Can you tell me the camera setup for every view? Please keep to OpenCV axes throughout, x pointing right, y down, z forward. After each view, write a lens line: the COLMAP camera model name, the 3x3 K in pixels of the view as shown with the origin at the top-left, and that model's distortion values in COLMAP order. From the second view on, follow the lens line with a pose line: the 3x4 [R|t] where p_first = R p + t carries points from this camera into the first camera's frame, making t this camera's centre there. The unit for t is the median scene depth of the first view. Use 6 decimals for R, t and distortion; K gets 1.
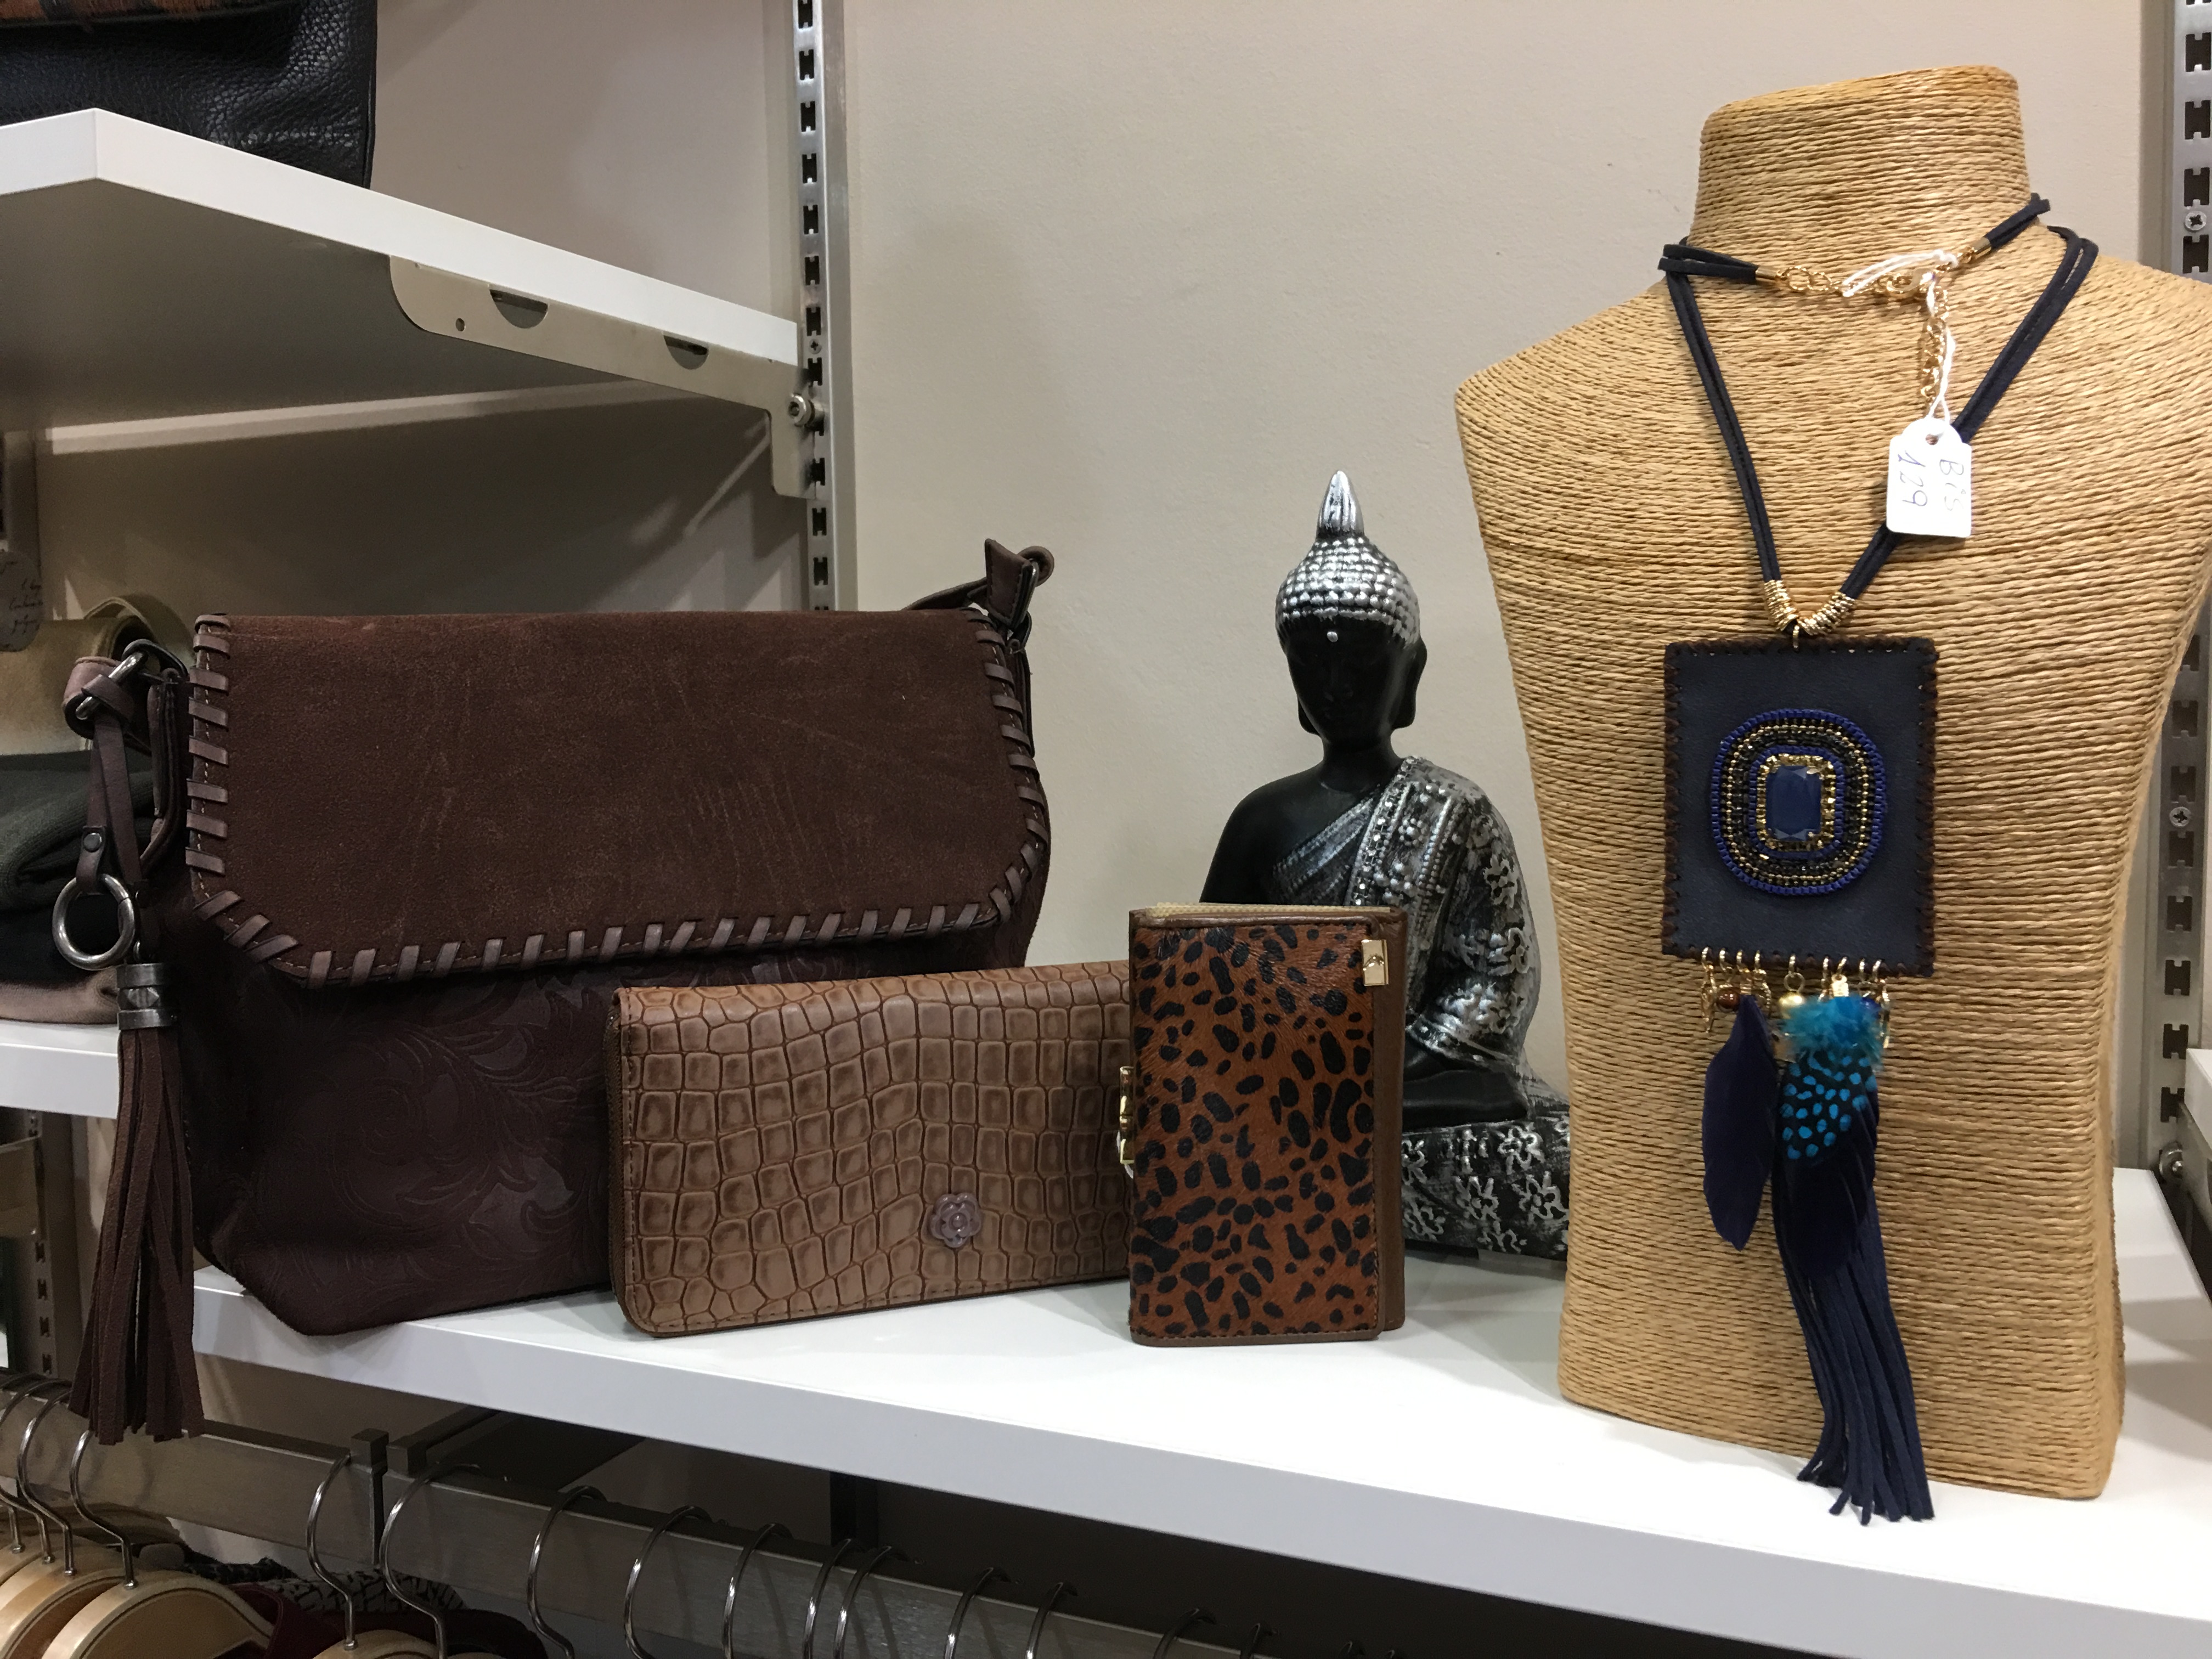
lens RADIAL K [[1859.9, 0, 1098.3], [0, 1859.9, 820.7], [0, 0, 1]] dist [0.077602, -0.133306]
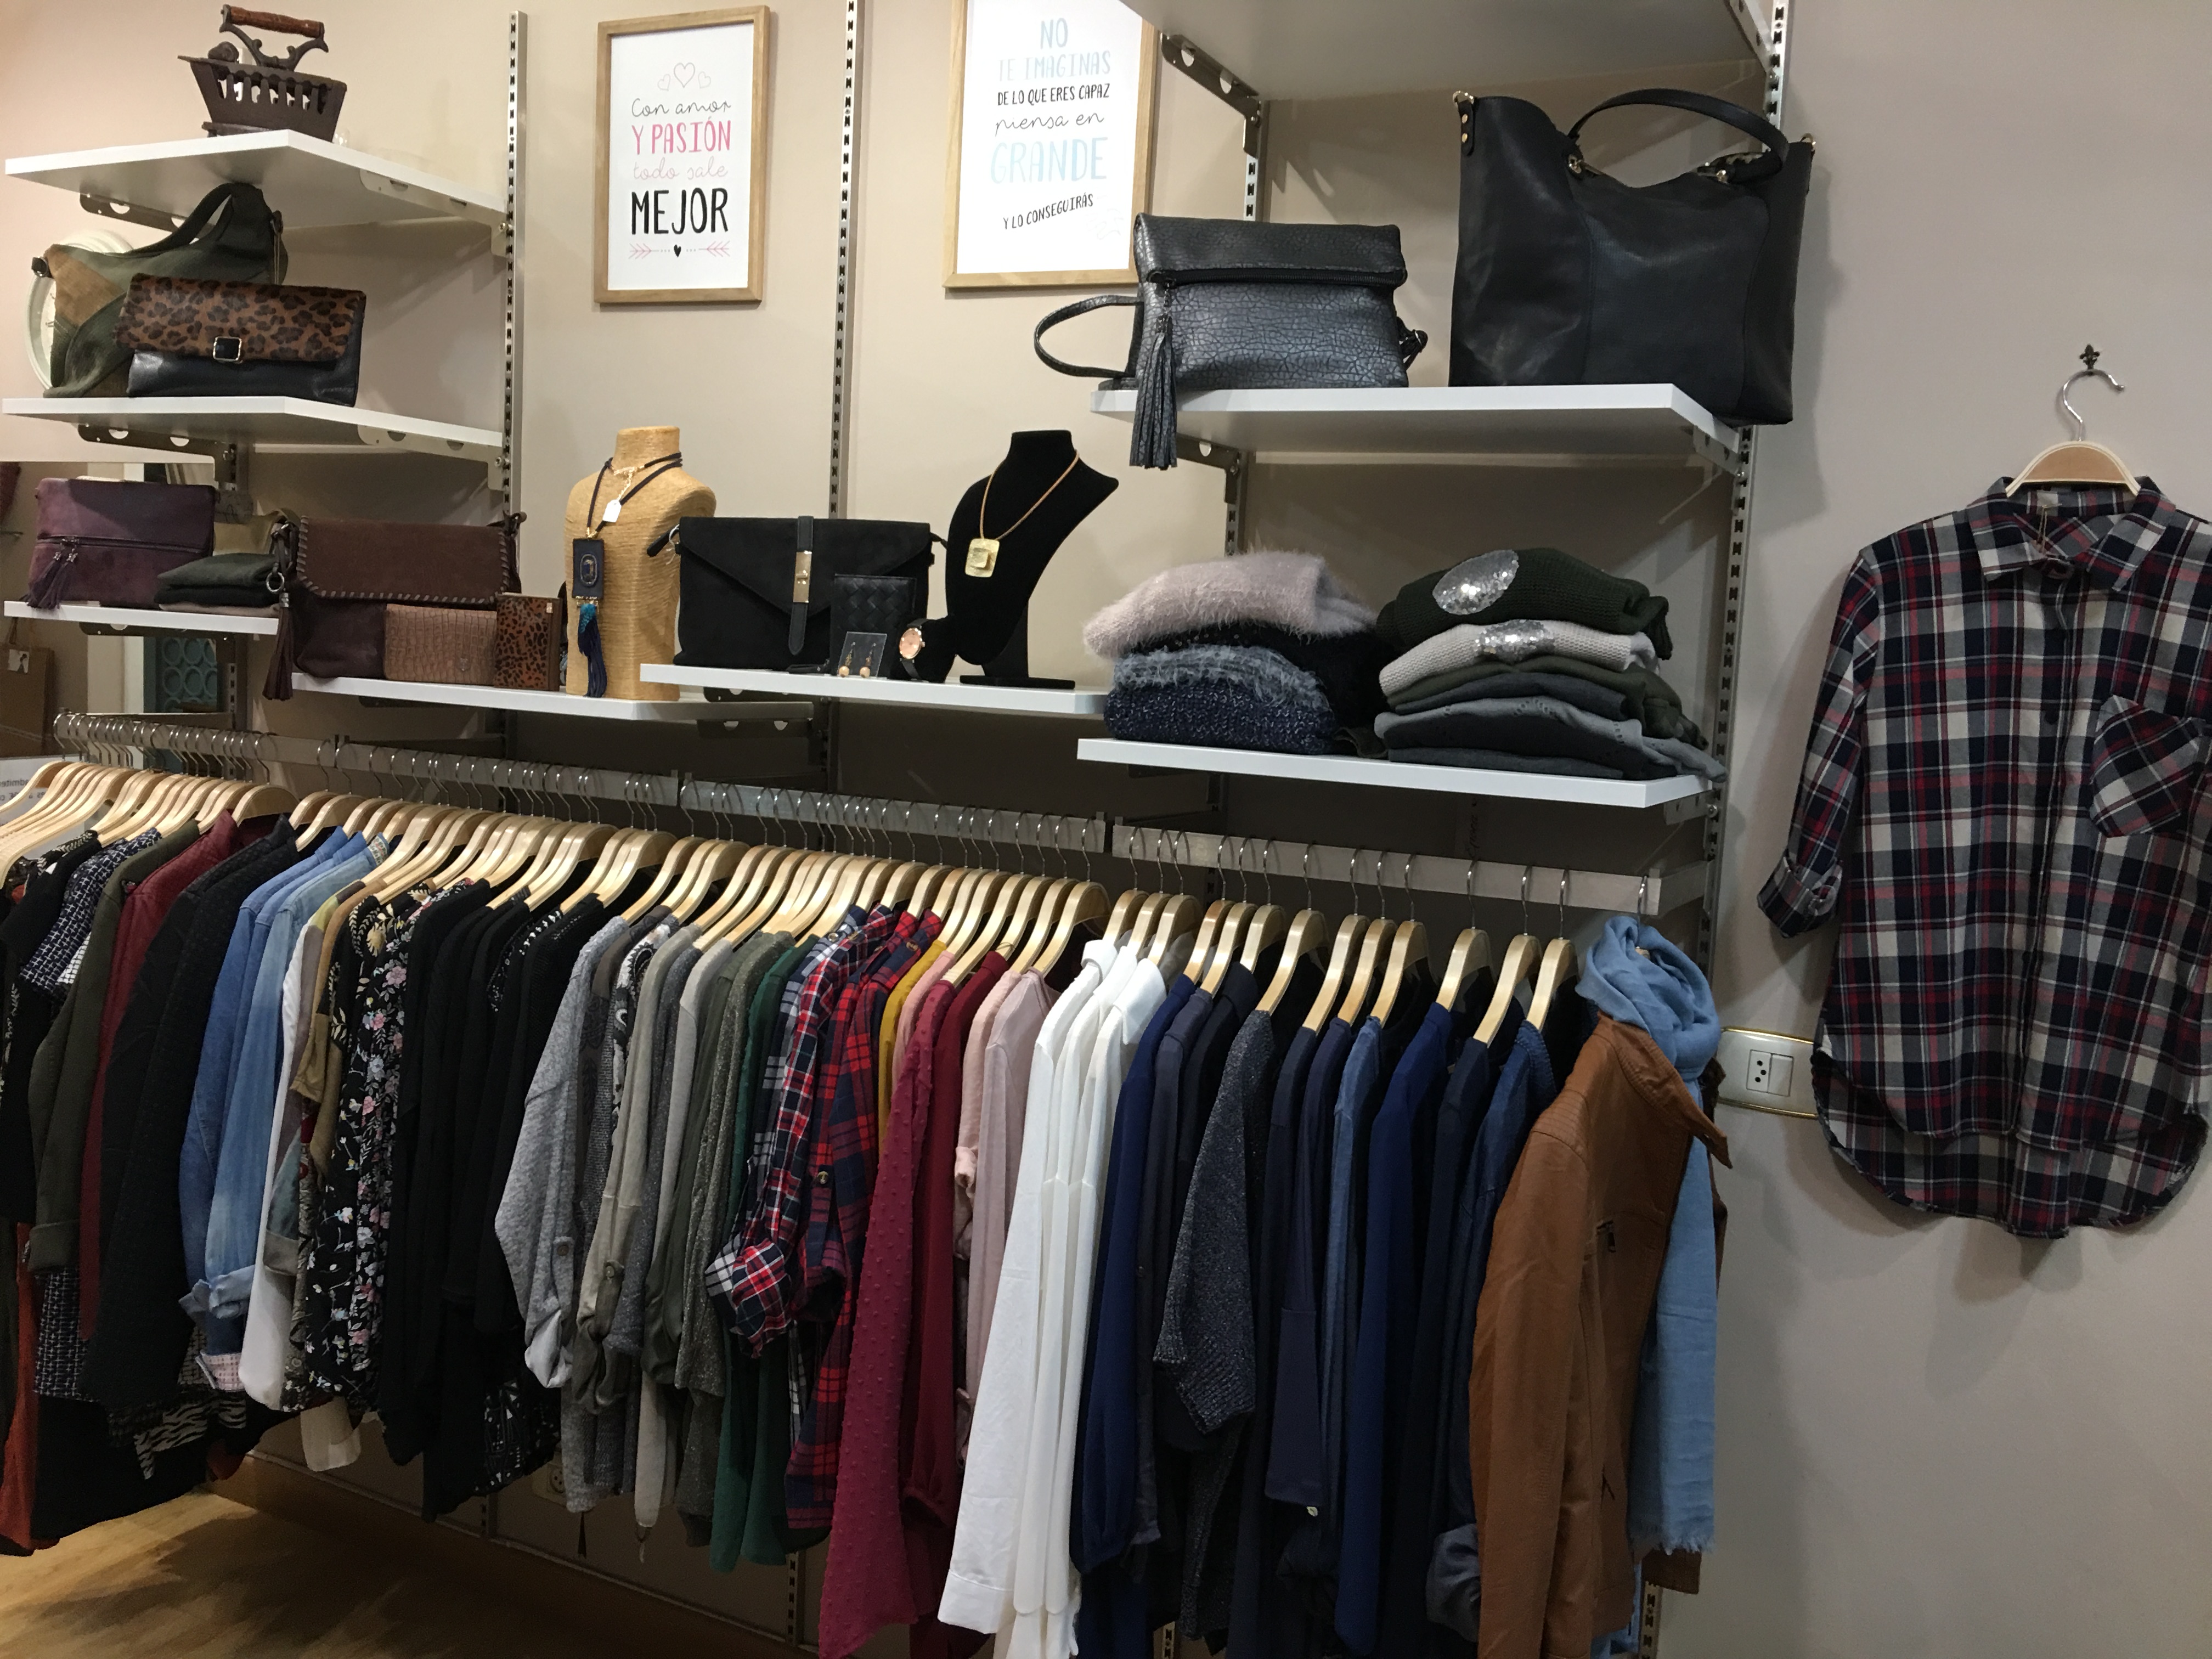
lens RADIAL K [[1859.9, 0, 1098.3], [0, 1859.9, 820.7], [0, 0, 1]] dist [0.077602, -0.133306]
pose [[0.996513, 0.069707, -0.045846, 1.625644], [-0.068737, 0.997383, 0.022405, 0.375017], [0.047288, -0.019175, 0.998697, -3.311215]]
